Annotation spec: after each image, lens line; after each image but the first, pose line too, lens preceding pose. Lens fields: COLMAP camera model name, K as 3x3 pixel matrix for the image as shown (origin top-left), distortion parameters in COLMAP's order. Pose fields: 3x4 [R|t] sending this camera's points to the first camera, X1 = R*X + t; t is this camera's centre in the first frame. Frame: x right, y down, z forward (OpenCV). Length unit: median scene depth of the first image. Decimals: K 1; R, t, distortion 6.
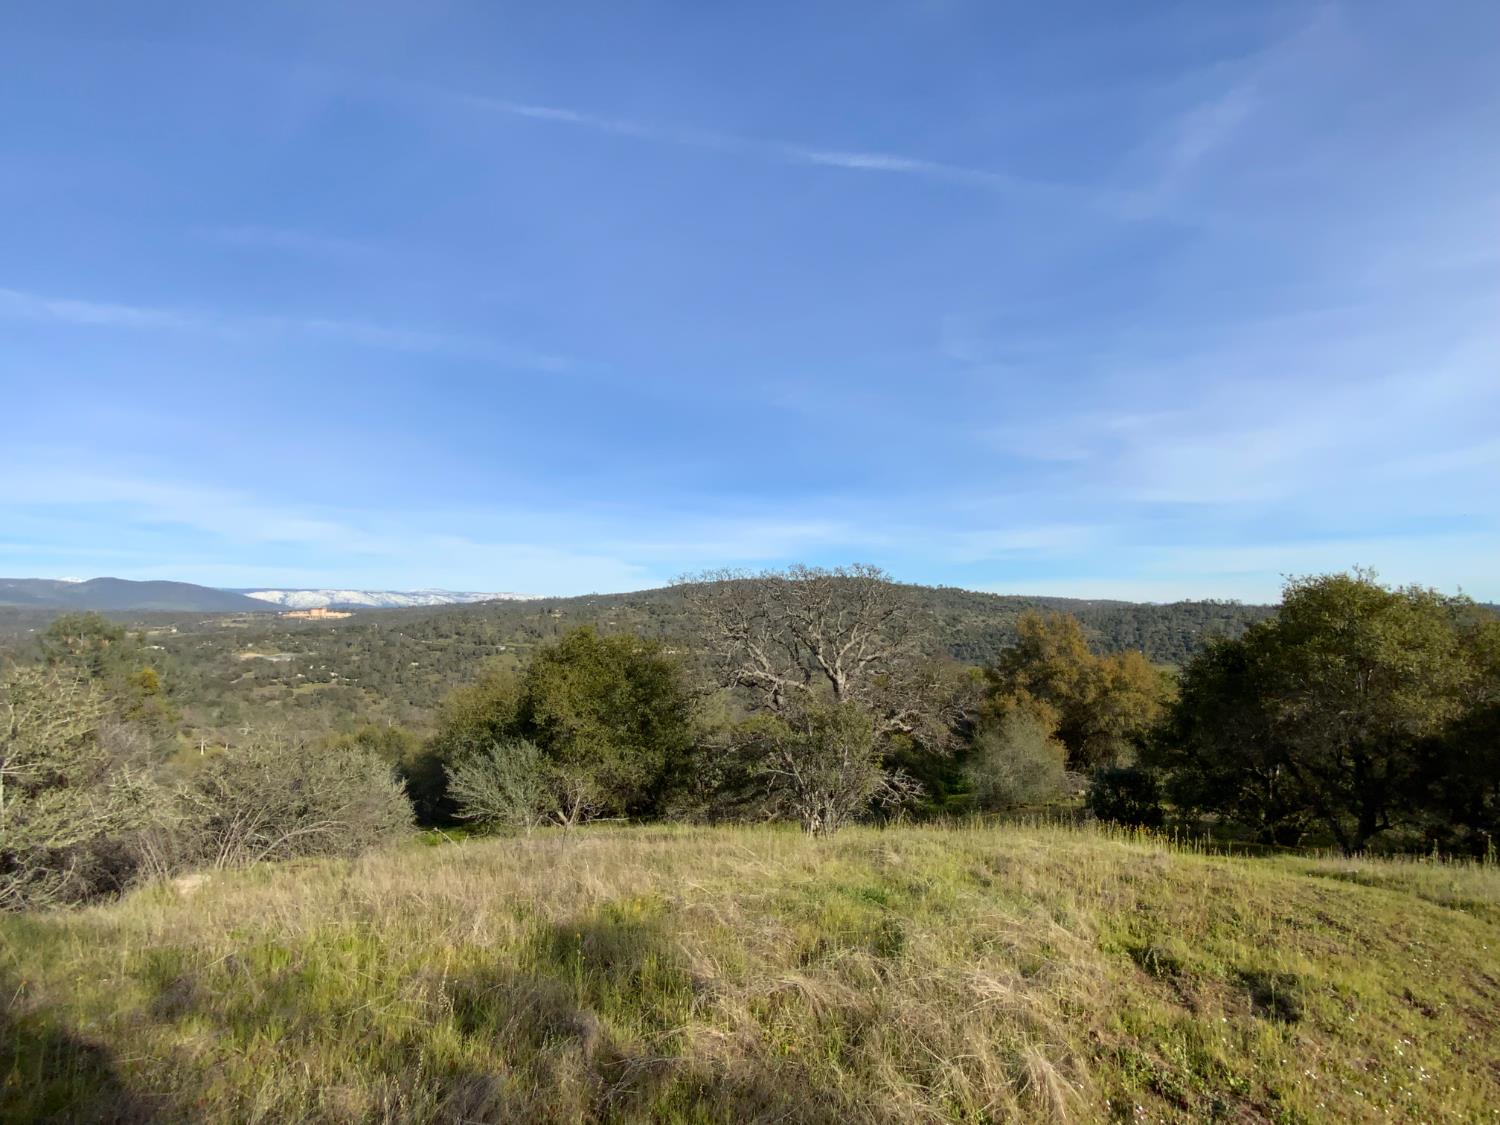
lens RADIAL K [[733.1, 0, 750.0], [0, 733.1, 562.5], [0, 0, 1]] dist [-0.008733, 0.000006]
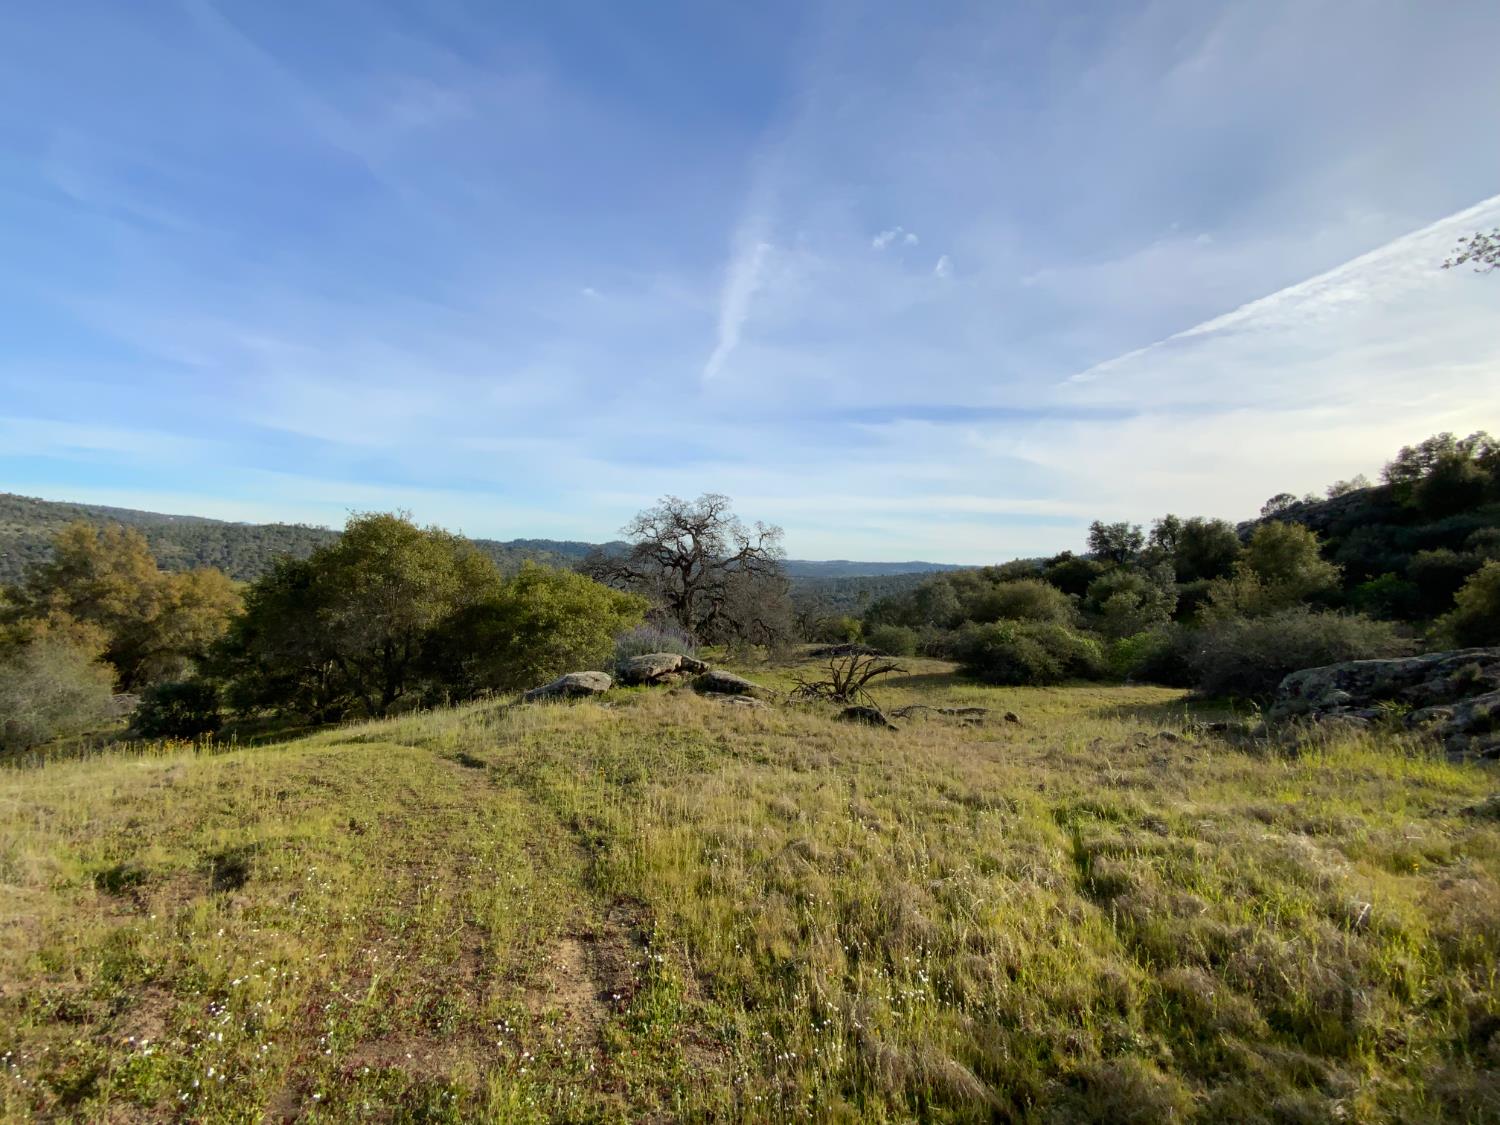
lens RADIAL K [[591.8, 0, 750.0], [0, 591.8, 562.5], [0, 0, 1]] dist [0.021211, -0.019316]
pose [[0.373004, 0.014354, 0.927719, 0.041500], [-0.119429, 0.992305, 0.032665, -0.007681], [-0.920111, -0.122980, 0.371848, -0.019305]]
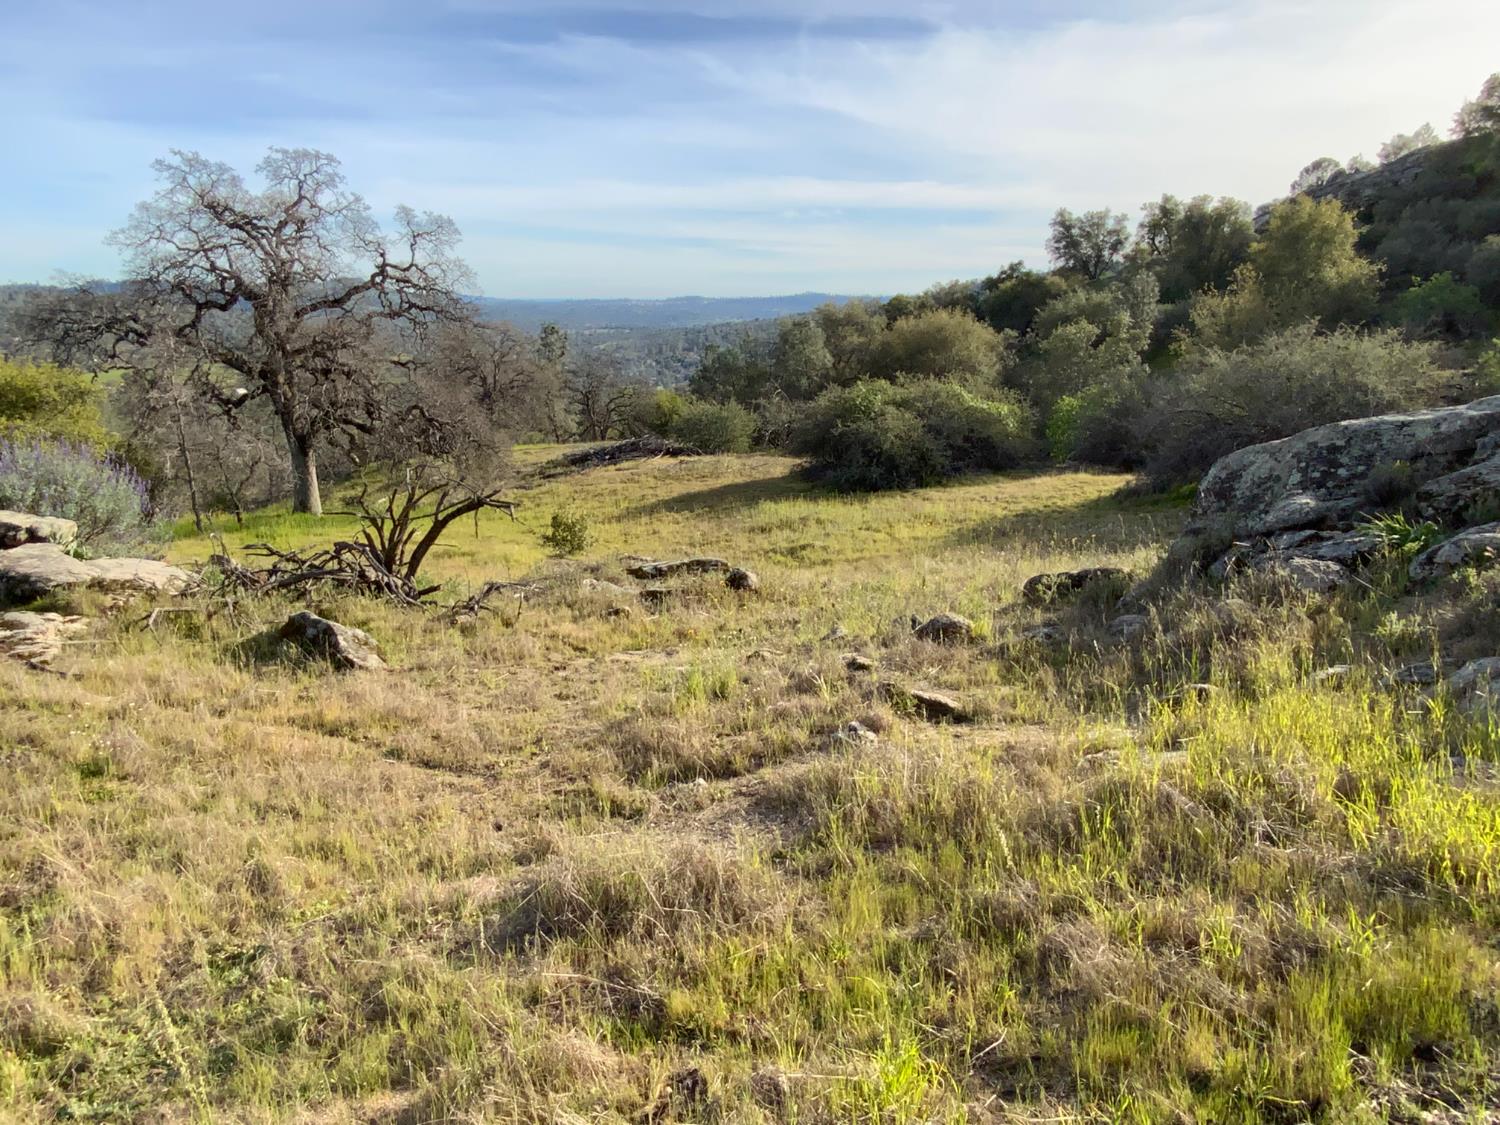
lens RADIAL K [[967.2, 0, 750.0], [0, 967.2, 562.5], [0, 0, 1]] dist [0.036153, -0.029326]
pose [[0.154873, -0.255439, 0.954340, 0.123853], [-0.079974, 0.959584, 0.269821, -0.005512], [-0.984692, -0.118111, 0.128185, -0.060568]]
